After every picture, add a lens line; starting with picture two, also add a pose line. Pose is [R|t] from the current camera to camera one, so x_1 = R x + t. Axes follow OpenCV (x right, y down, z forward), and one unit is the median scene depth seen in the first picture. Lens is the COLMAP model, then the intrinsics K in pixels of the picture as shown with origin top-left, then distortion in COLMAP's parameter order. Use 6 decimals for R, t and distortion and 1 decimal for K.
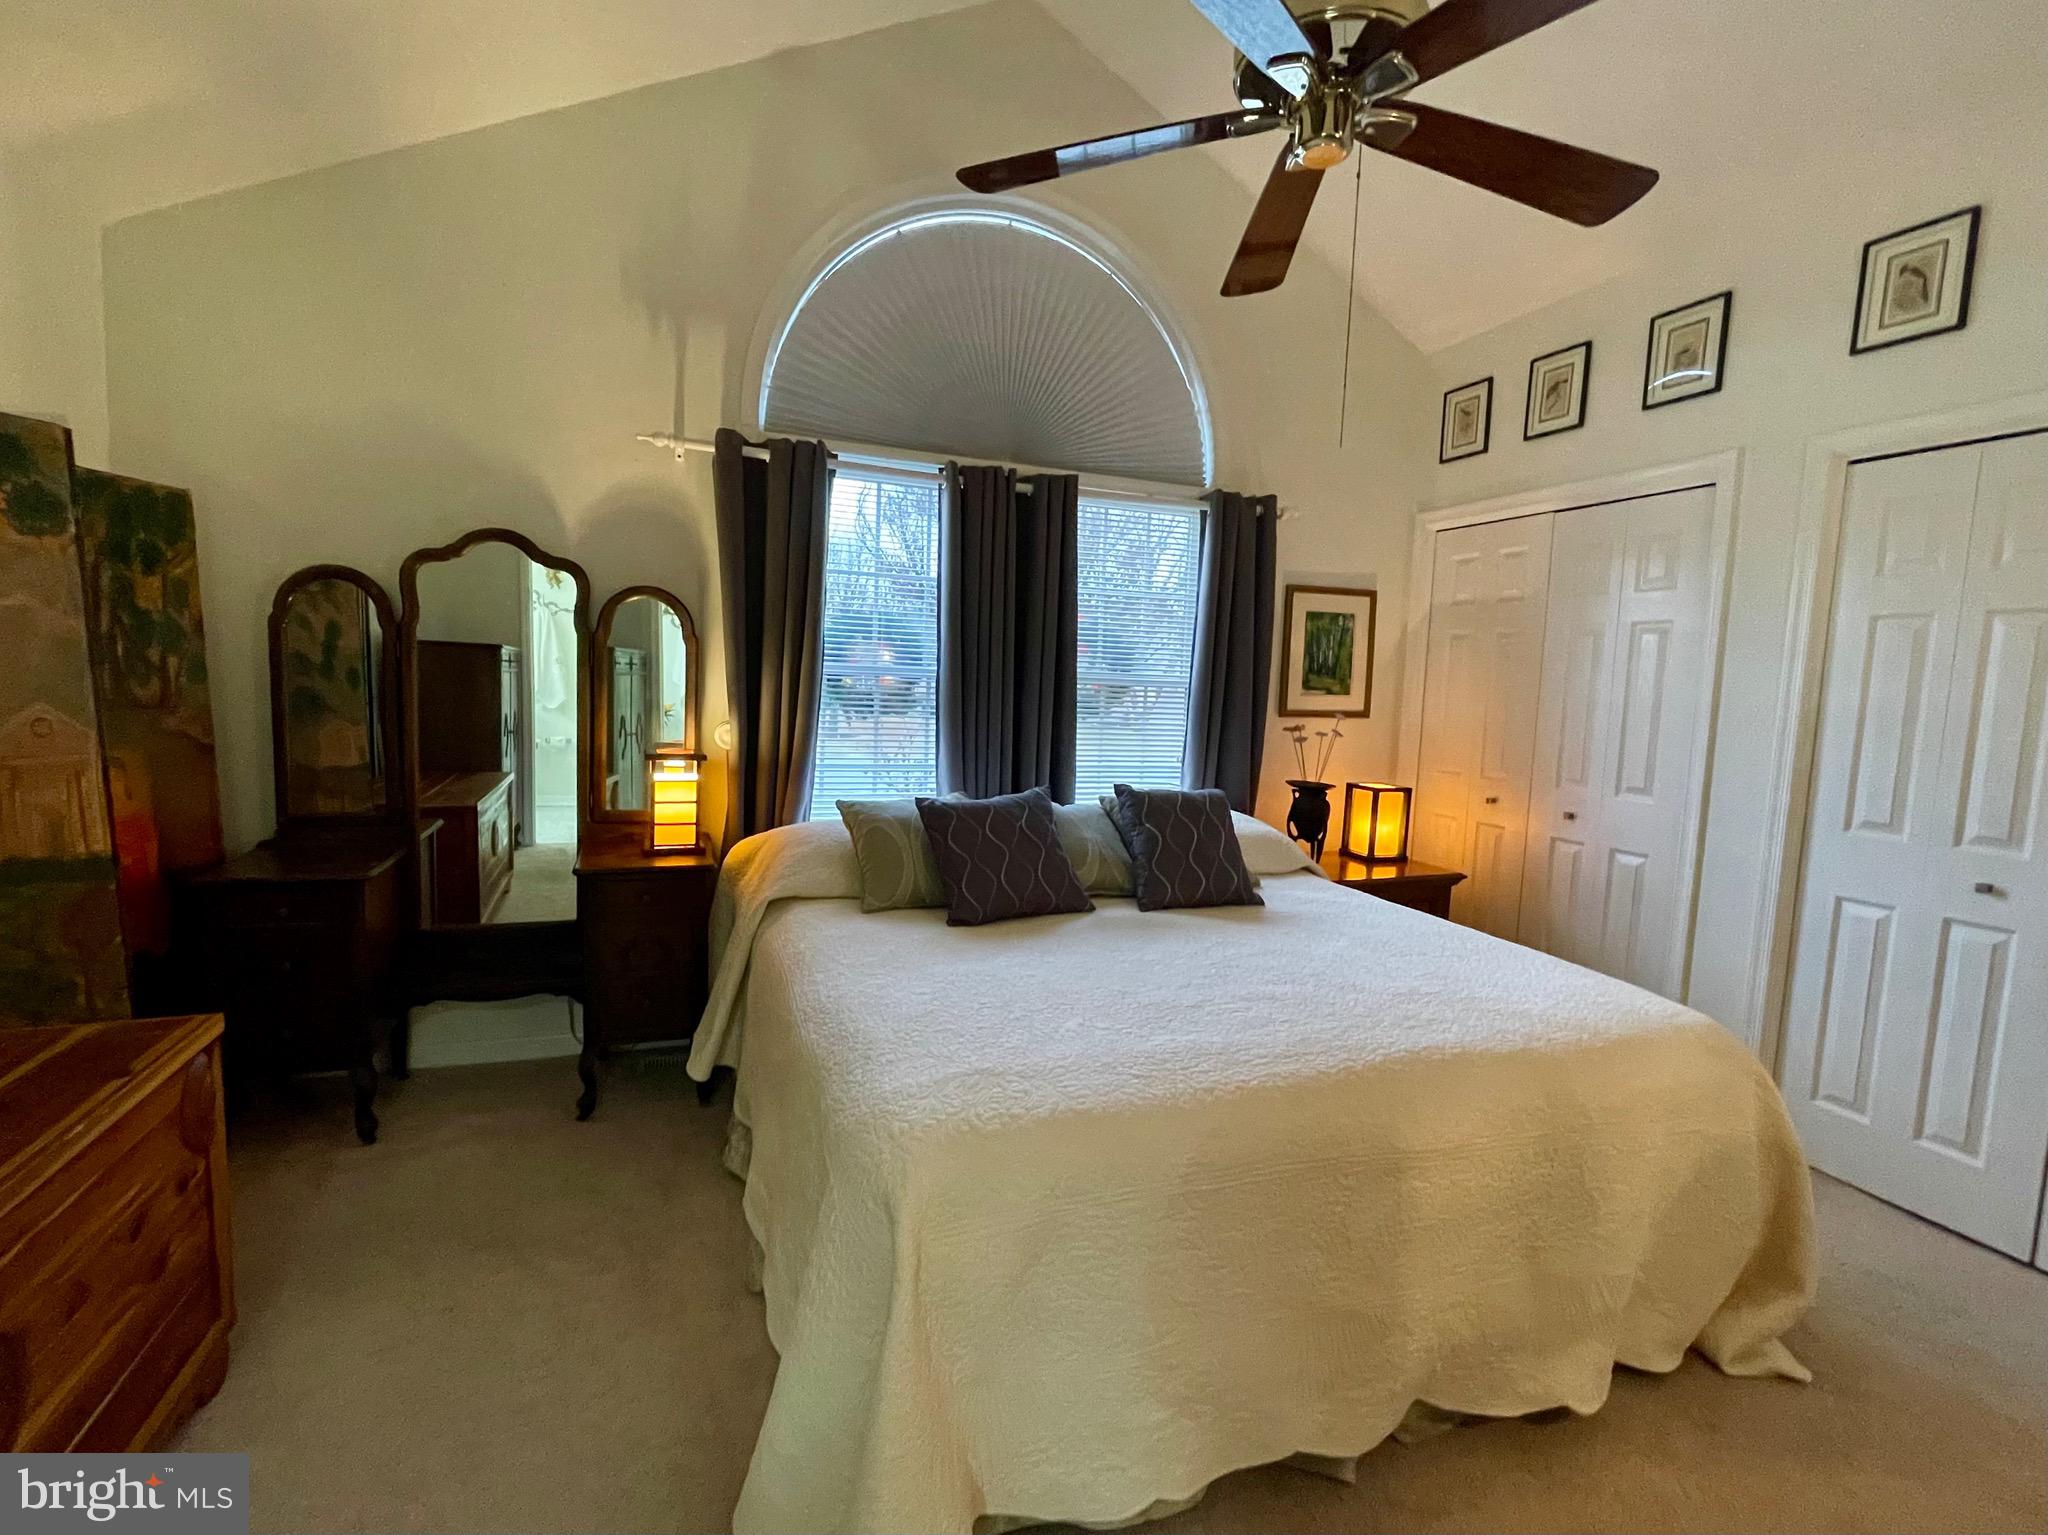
lens RADIAL K [[913.3, 0, 1019.6], [0, 913.3, 761.8], [0, 0, 1]] dist [-0.022578, -0.000314]
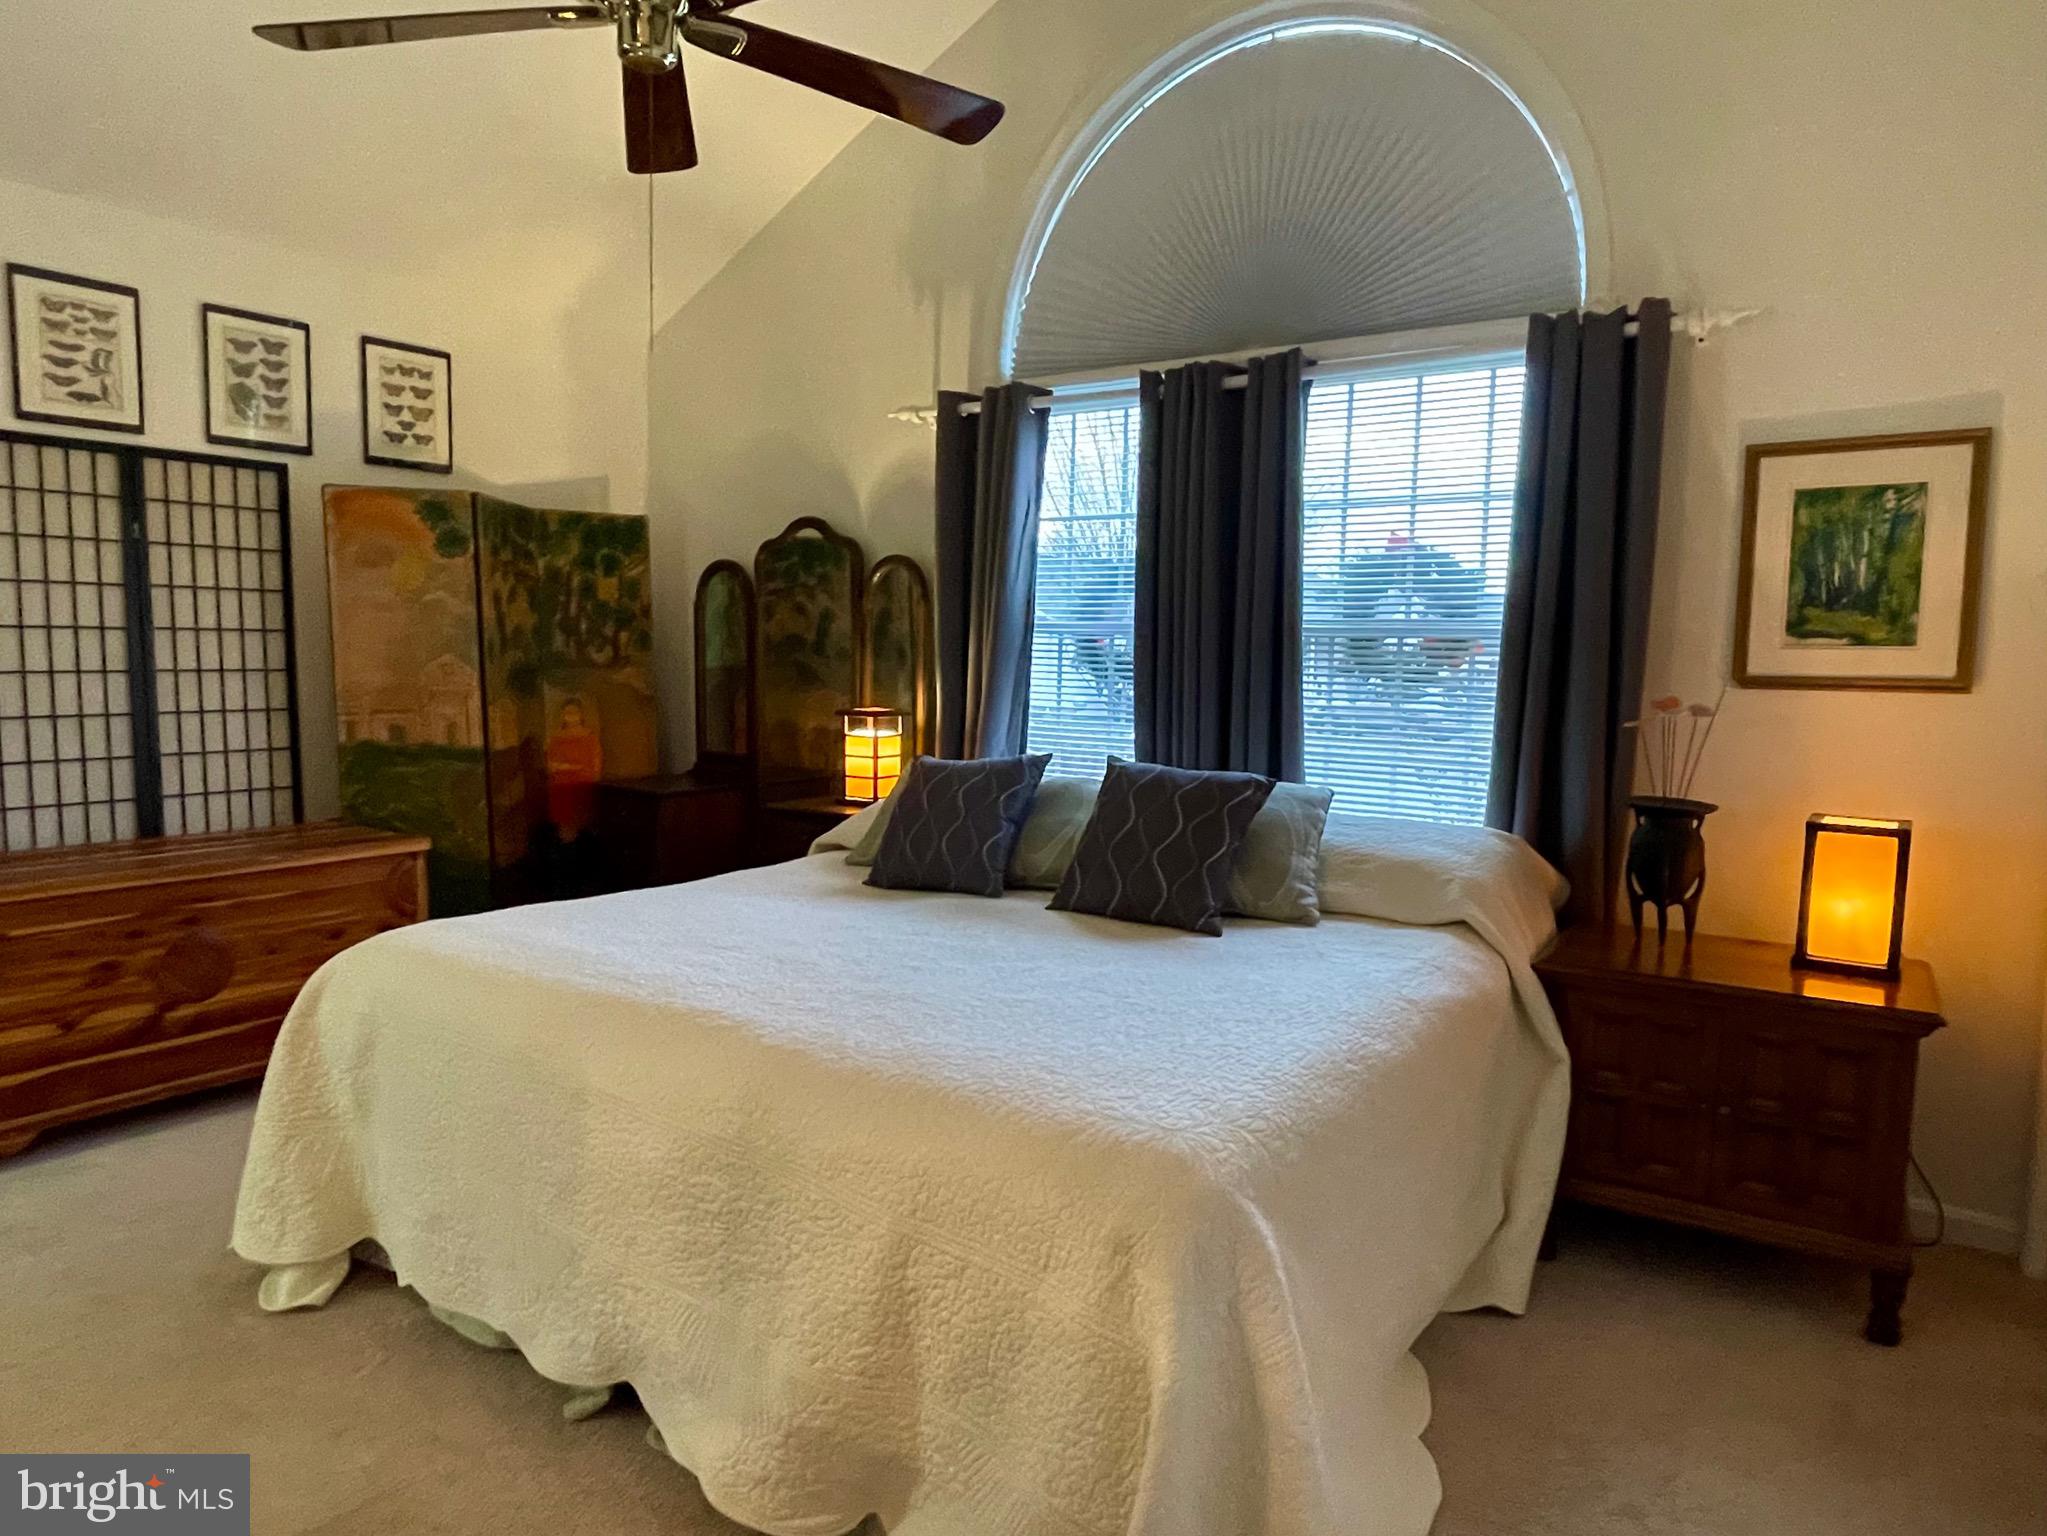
lens RADIAL K [[1284.4, 0, 1017.9], [0, 1284.4, 784.8], [0, 0, 1]] dist [-0.006975, -0.003638]
pose [[0.576846, 0.056636, -0.814887, 0.790593], [-0.071950, 0.997239, 0.018377, 0.030328], [0.813678, 0.048030, 0.579329, 0.238857]]
